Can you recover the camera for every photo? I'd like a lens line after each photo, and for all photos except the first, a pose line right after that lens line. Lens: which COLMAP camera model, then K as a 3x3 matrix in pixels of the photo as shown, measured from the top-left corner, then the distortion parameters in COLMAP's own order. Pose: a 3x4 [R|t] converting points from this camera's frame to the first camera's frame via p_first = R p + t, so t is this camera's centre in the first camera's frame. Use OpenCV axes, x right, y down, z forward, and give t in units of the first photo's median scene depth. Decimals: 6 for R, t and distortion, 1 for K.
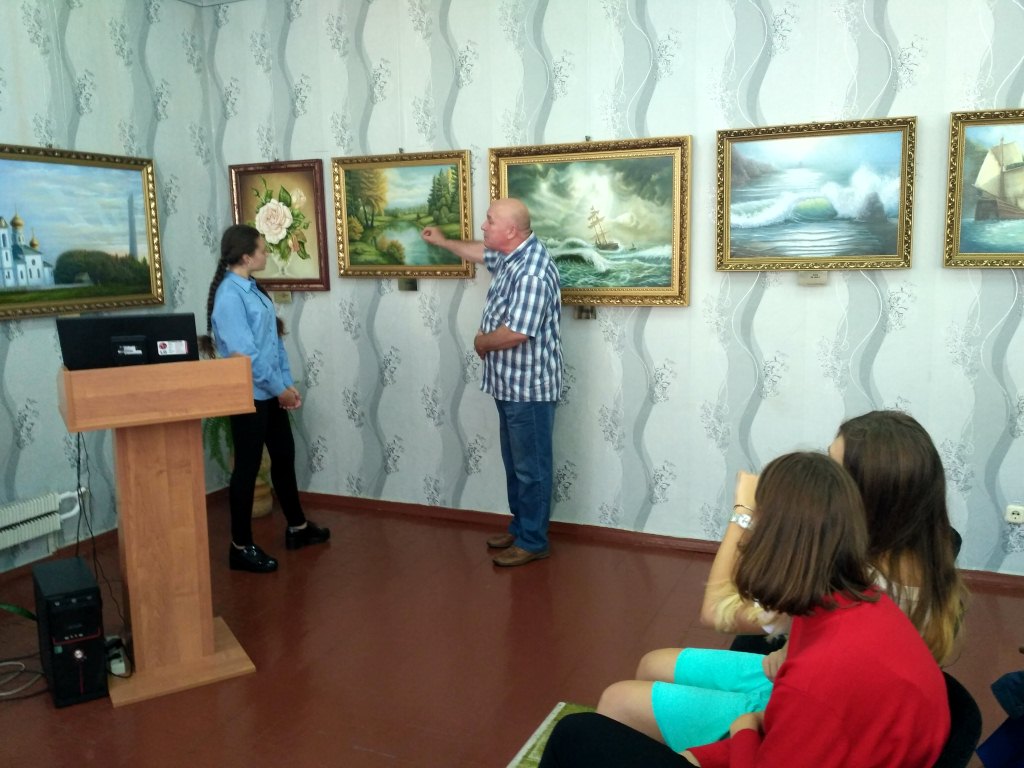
lens RADIAL K [[922.0, 0, 516.0], [0, 922.0, 385.4], [0, 0, 1]] dist [0.040334, -0.076449]
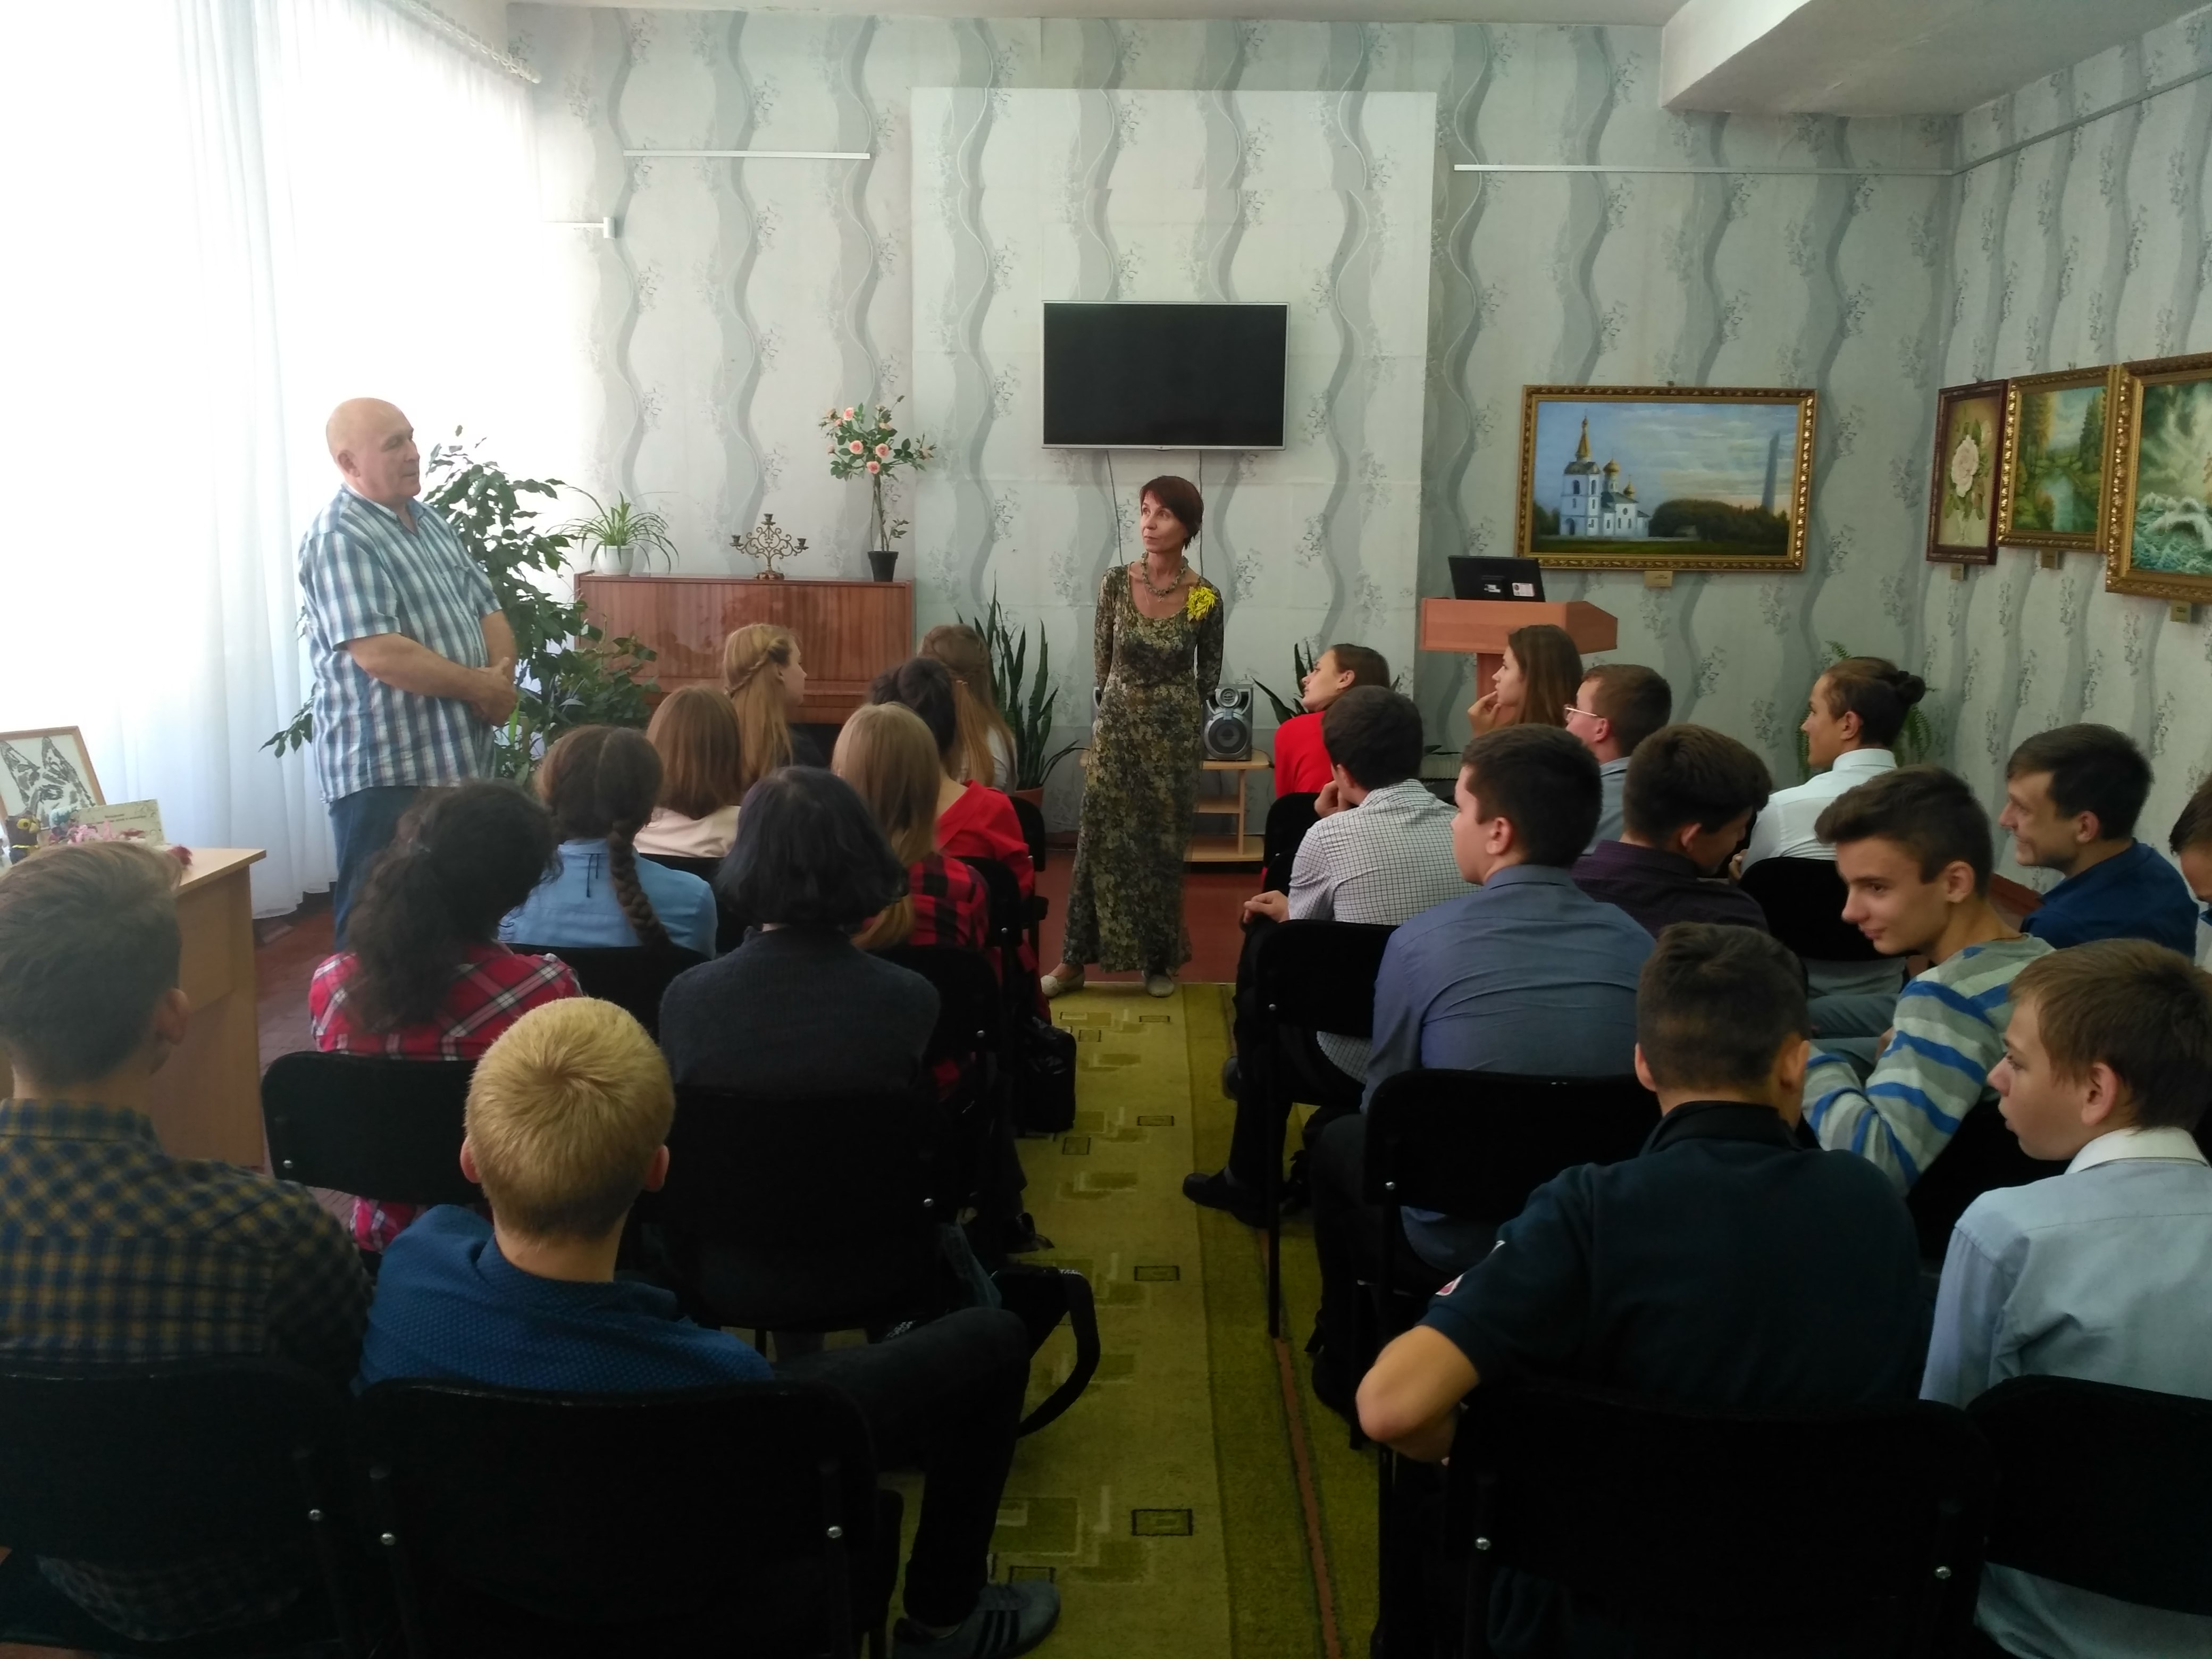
lens RADIAL K [[1991.8, 0, 1106.0], [0, 1991.8, 820.0], [0, 0, 1]] dist [0.040334, -0.076449]
pose [[0.392670, 0.168178, -0.904172, 1.038824], [-0.156598, 0.981008, 0.114461, 0.021518], [0.906249, 0.096646, 0.411548, -0.245643]]
